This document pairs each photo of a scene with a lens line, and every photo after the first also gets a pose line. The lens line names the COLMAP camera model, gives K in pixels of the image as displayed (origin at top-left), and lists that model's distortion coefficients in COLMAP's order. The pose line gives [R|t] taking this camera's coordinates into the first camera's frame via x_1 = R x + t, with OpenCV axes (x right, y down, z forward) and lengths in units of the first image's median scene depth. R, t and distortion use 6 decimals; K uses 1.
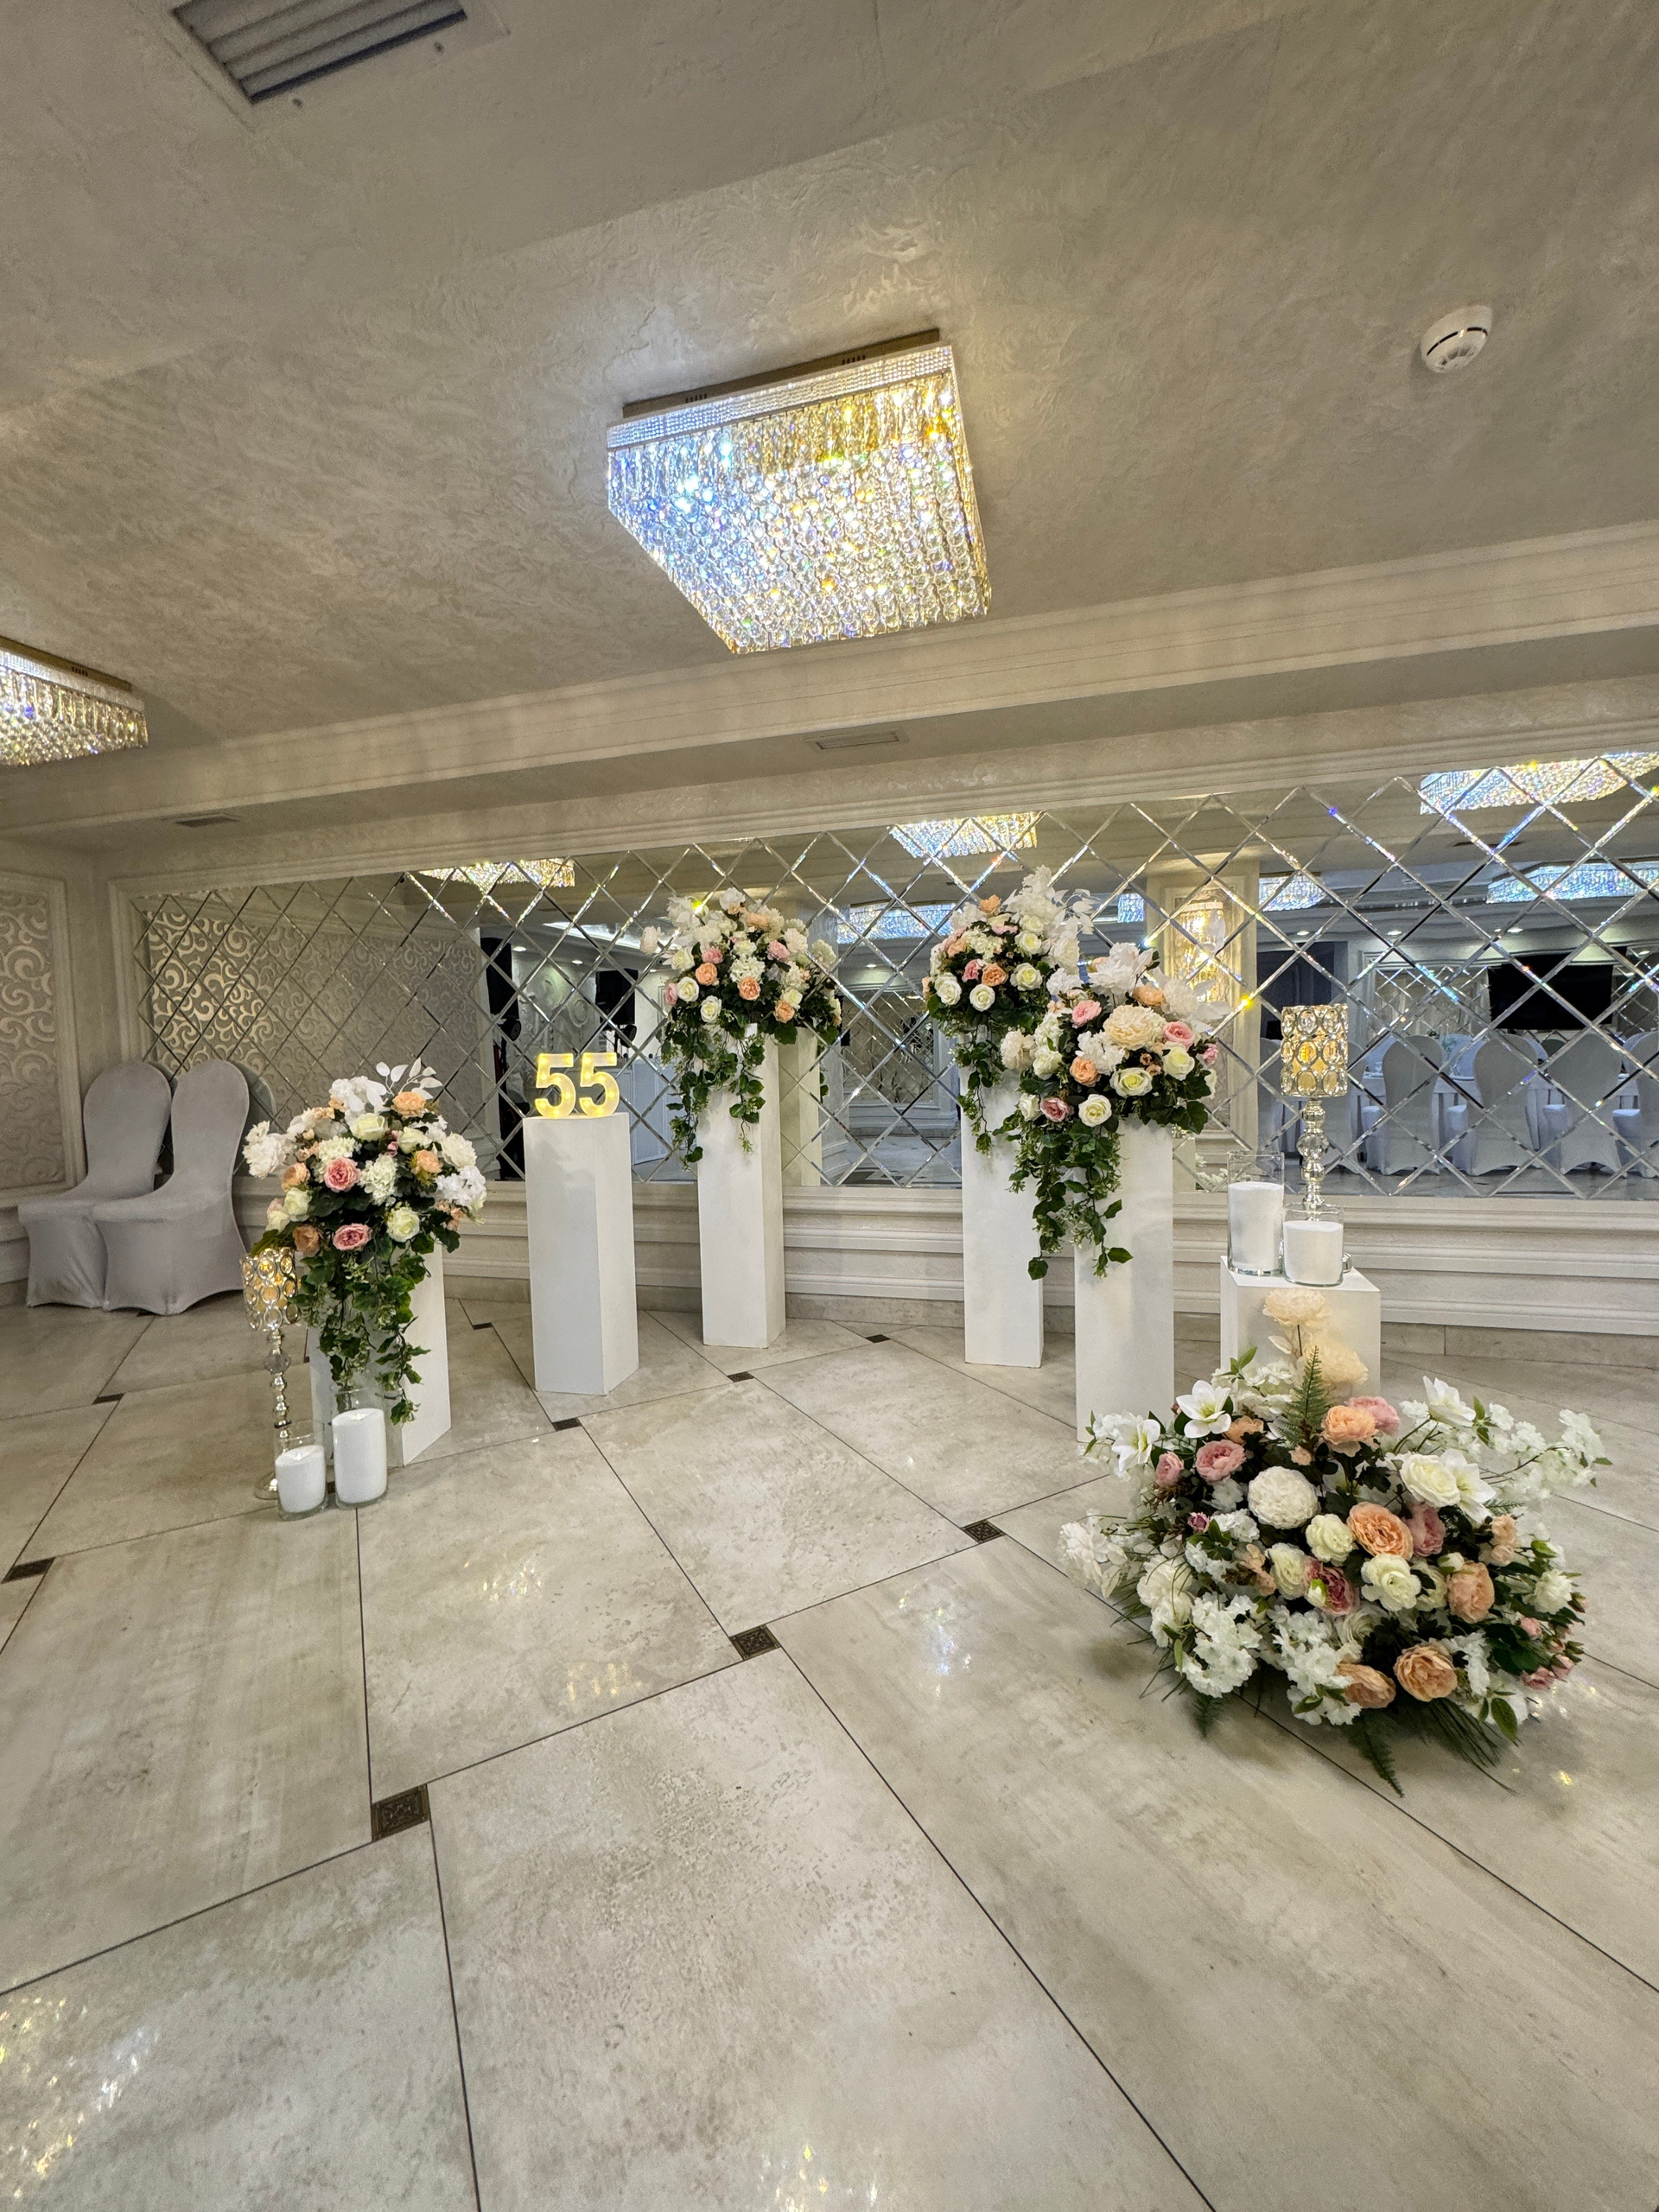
lens RADIAL K [[890.5, 0, 829.5], [0, 890.5, 1106.0], [0, 0, 1]] dist [0.000817, 0.000128]
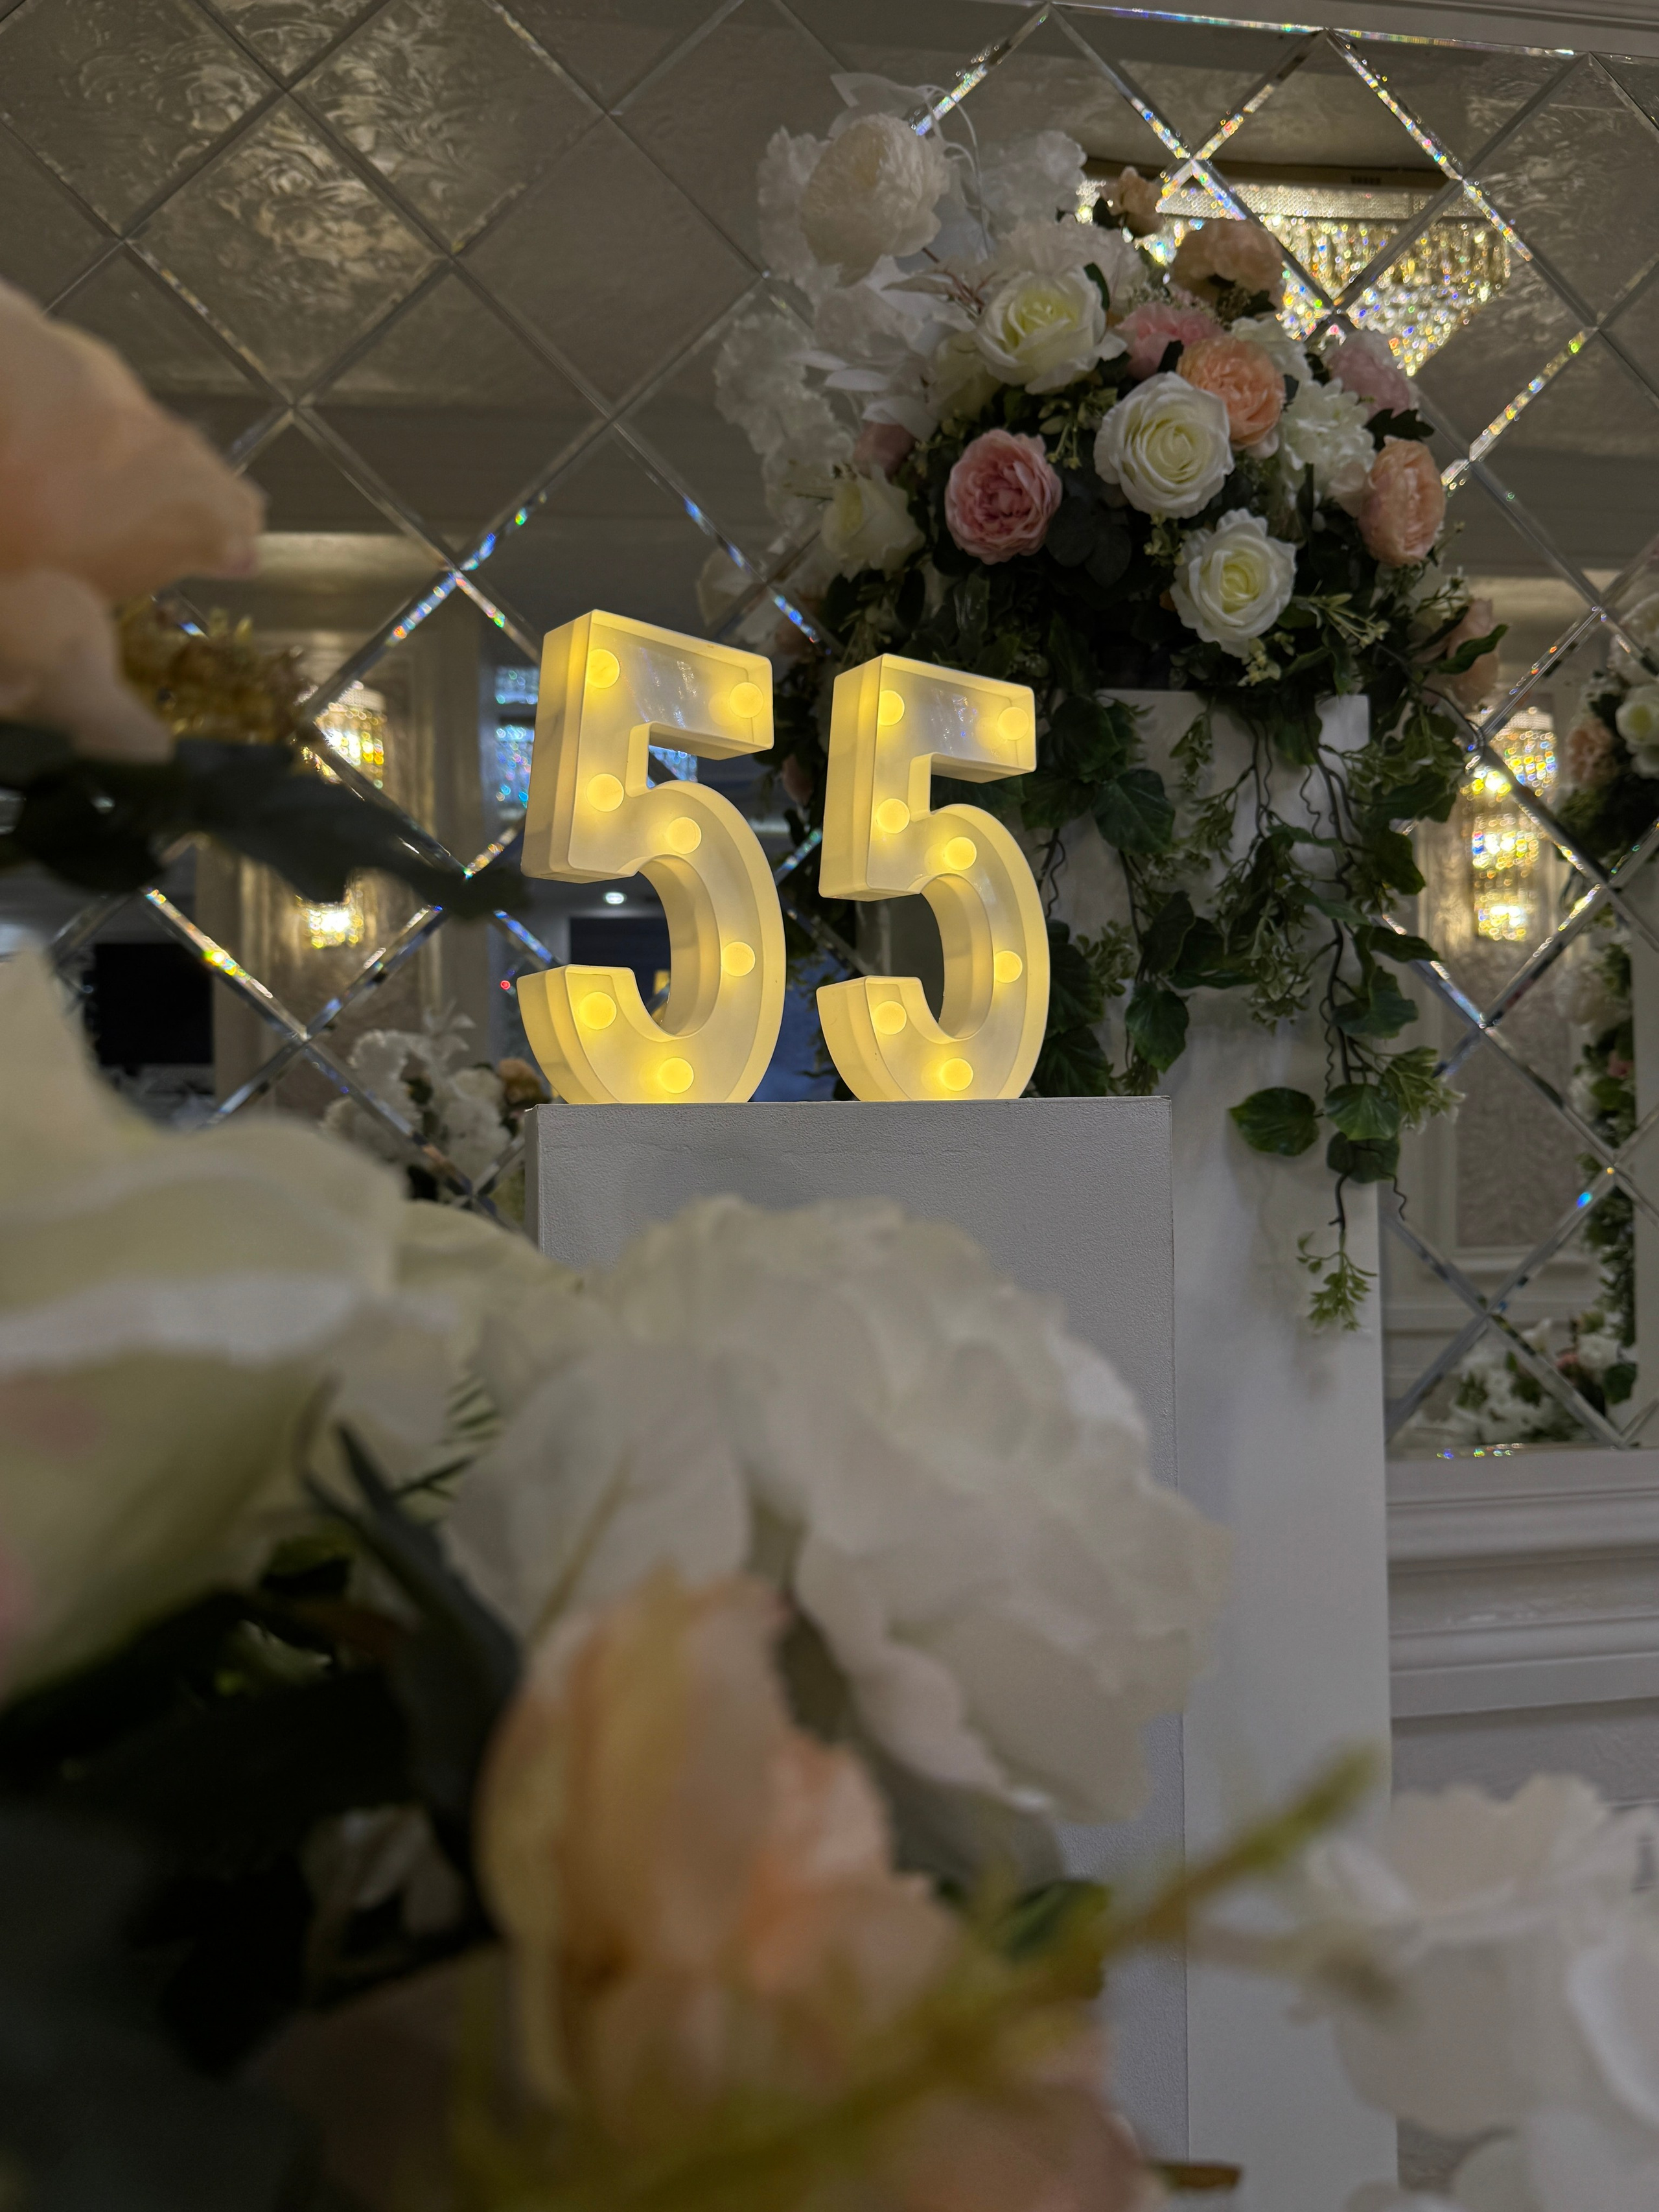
lens RADIAL K [[1677.3, 0, 829.5], [0, 1677.3, 1106.0], [0, 0, 1]] dist [0.136304, -0.277507]
pose [[0.909821, 0.012107, 0.414824, -0.521542], [0.019436, 0.997234, -0.071733, 0.039735], [-0.414545, 0.073327, 0.907070, 1.028213]]
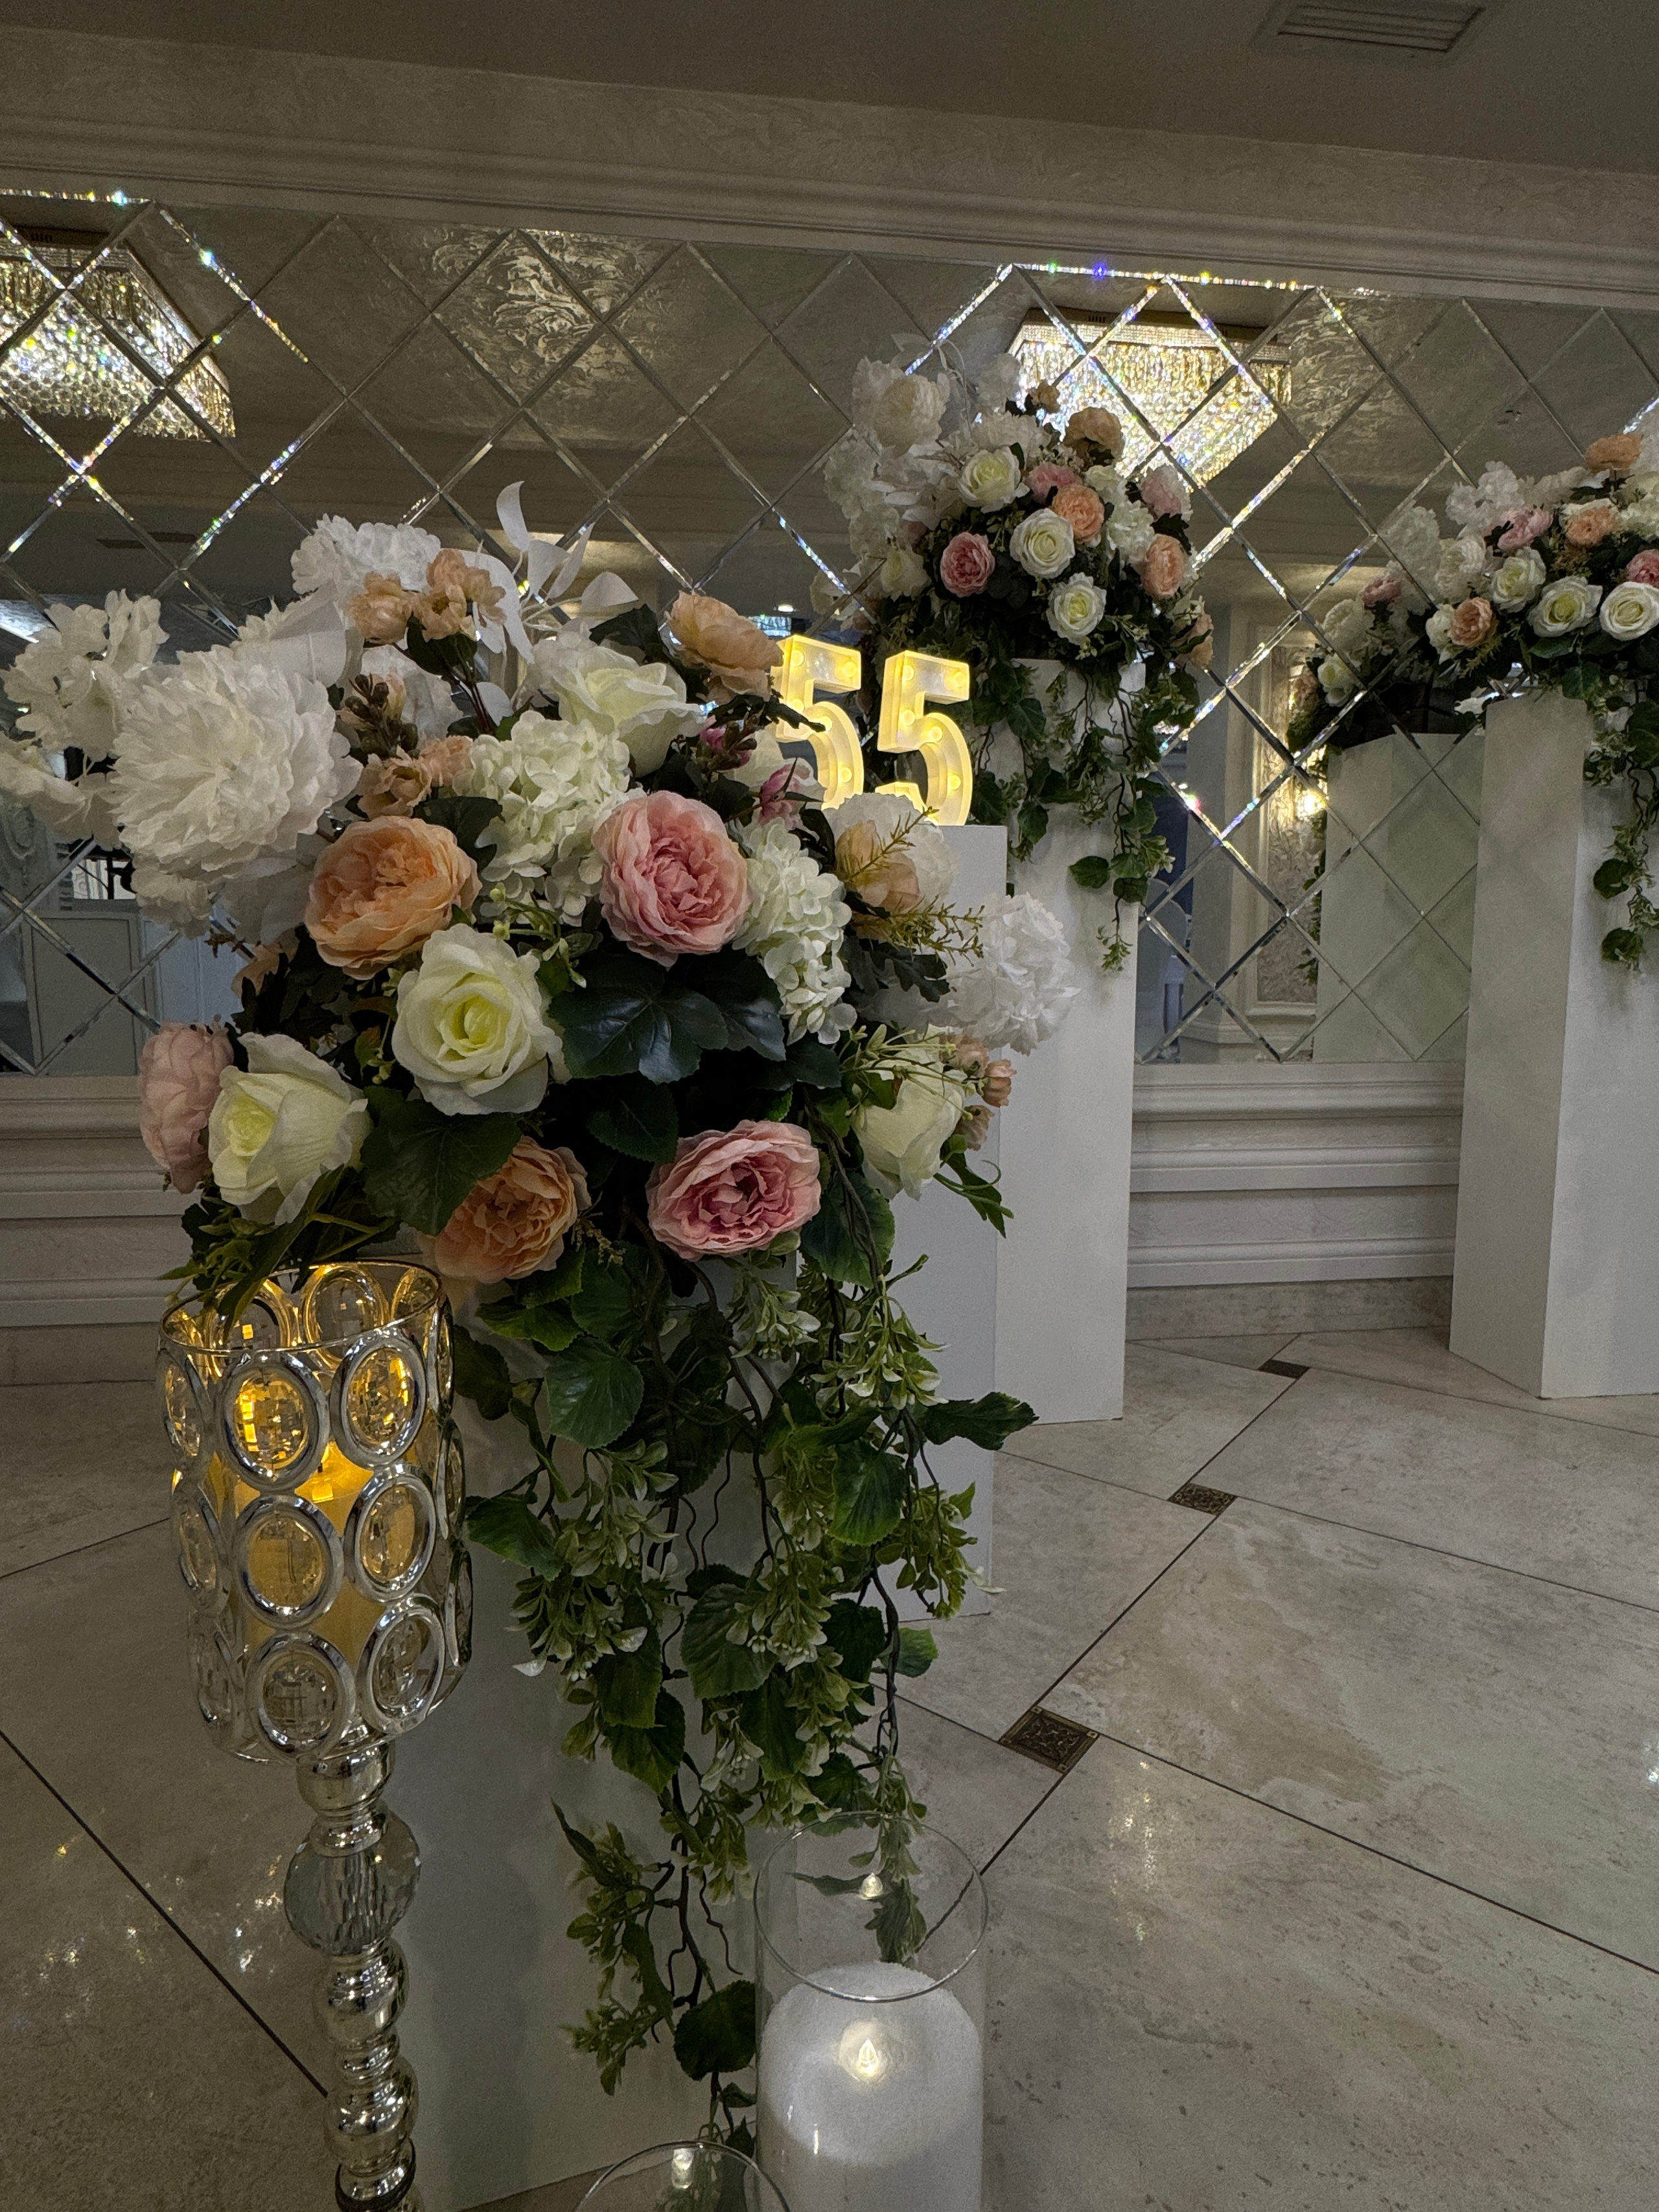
lens RADIAL K [[1195.3, 0, 829.5], [0, 1195.3, 1106.0], [0, 0, 1]] dist [-0.017162, 0.000564]
pose [[0.924453, -0.024919, 0.380481, -0.642182], [-0.000918, 0.997714, 0.067574, 0.113476], [-0.381295, -0.062819, 0.922317, 0.769657]]
